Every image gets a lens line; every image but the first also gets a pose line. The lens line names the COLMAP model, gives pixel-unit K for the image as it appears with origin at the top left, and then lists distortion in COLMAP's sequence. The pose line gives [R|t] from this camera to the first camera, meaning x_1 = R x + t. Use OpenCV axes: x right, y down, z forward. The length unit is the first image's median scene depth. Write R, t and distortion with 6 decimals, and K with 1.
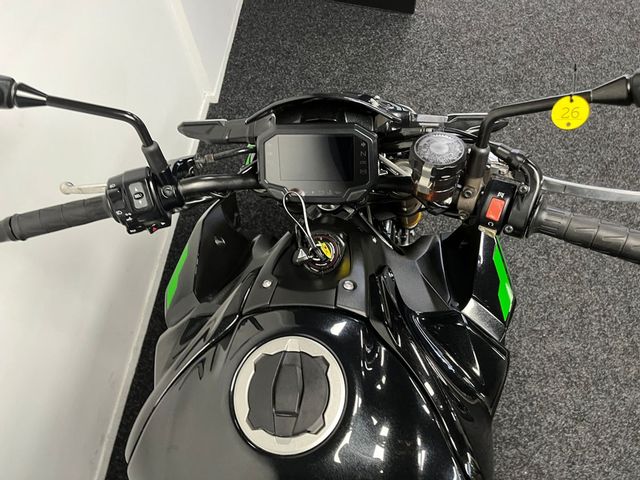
lens RADIAL K [[484.8, 0, 320.0], [0, 484.8, 240.0], [0, 0, 1]] dist [0.087503, -0.116983]
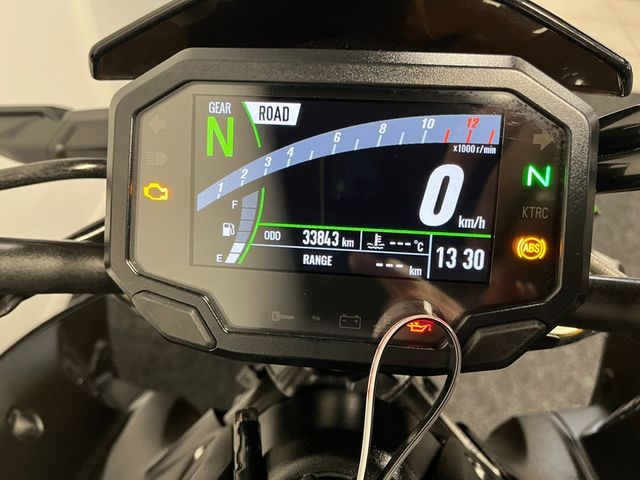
lens RADIAL K [[484.8, 0, 320.0], [0, 484.8, 240.0], [0, 0, 1]] dist [0.087503, -0.116983]
pose [[0.990325, 0.061739, 0.124279, -0.050954], [-0.034851, 0.977529, -0.207902, -0.089389], [-0.134322, 0.201559, 0.970222, 0.772247]]
